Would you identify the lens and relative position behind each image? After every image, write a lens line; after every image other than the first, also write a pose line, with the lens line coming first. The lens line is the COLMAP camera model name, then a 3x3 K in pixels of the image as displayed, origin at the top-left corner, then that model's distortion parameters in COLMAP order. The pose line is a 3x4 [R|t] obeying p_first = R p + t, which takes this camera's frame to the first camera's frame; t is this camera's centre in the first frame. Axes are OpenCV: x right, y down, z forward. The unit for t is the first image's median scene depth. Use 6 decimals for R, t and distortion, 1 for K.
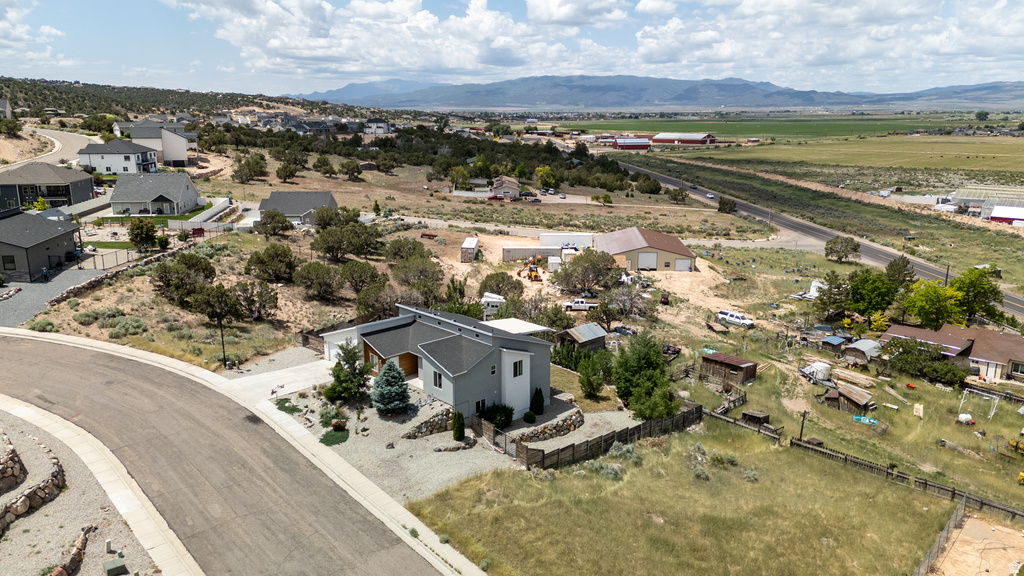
lens RADIAL K [[750.2, 0, 515.2], [0, 750.2, 282.9], [0, 0, 1]] dist [0.079423, -0.076163]
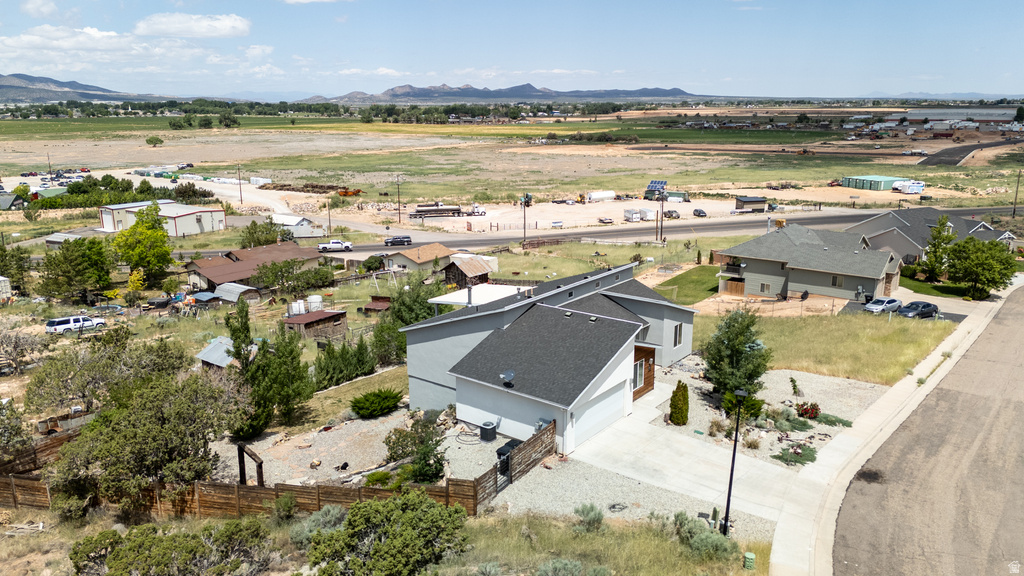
lens RADIAL K [[750.2, 0, 515.2], [0, 750.2, 282.9], [0, 0, 1]] dist [0.079423, -0.076163]
pose [[-0.162351, -0.231652, 0.959156, -0.056072], [0.224429, 0.937906, 0.264507, -0.010669], [-0.960871, 0.258205, -0.100281, 0.089103]]
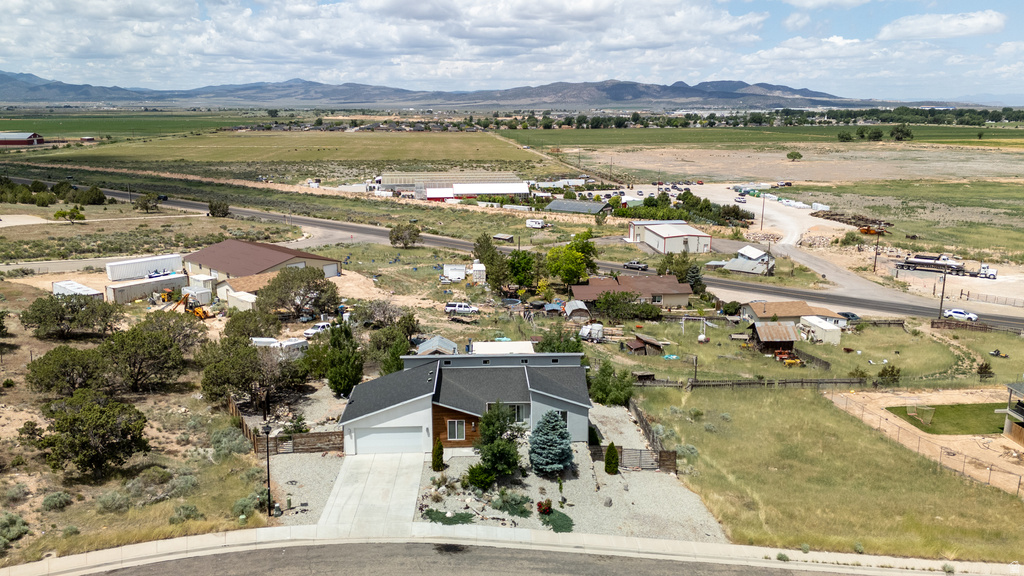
lens RADIAL K [[750.2, 0, 515.2], [0, 750.2, 282.9], [0, 0, 1]] dist [0.079423, -0.076163]
pose [[0.647446, -0.174110, 0.741956, -0.055372], [0.170900, 0.981929, 0.081292, -0.007712], [-0.742702, 0.074168, 0.665501, 0.033215]]
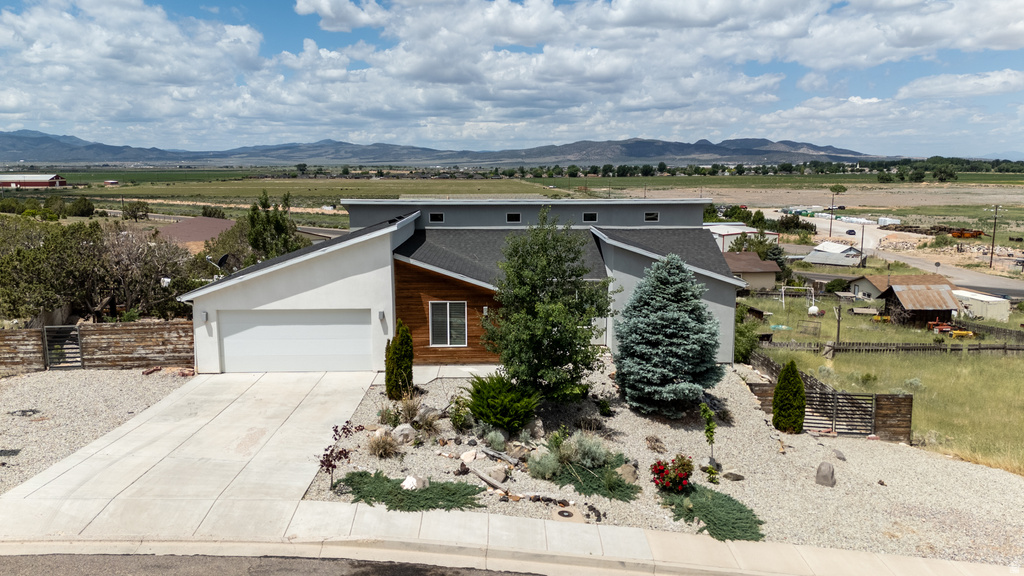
lens RADIAL K [[750.2, 0, 515.2], [0, 750.2, 282.9], [0, 0, 1]] dist [0.079423, -0.076163]
pose [[0.671343, -0.117110, 0.731836, -0.033314], [0.170760, 0.985312, 0.001027, 0.007231], [-0.721207, 0.124278, 0.681480, 0.057832]]
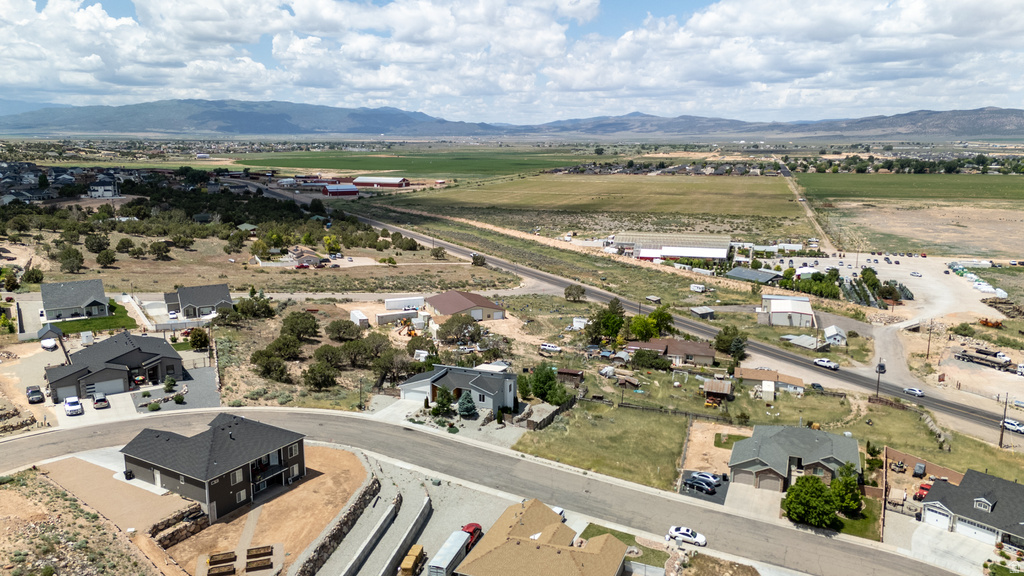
lens RADIAL K [[750.2, 0, 515.2], [0, 750.2, 282.9], [0, 0, 1]] dist [0.079423, -0.076163]
pose [[0.906129, -0.080084, 0.415352, -0.063431], [0.093543, 0.995541, -0.012122, -0.011489], [-0.412529, 0.049838, 0.909580, -0.070173]]
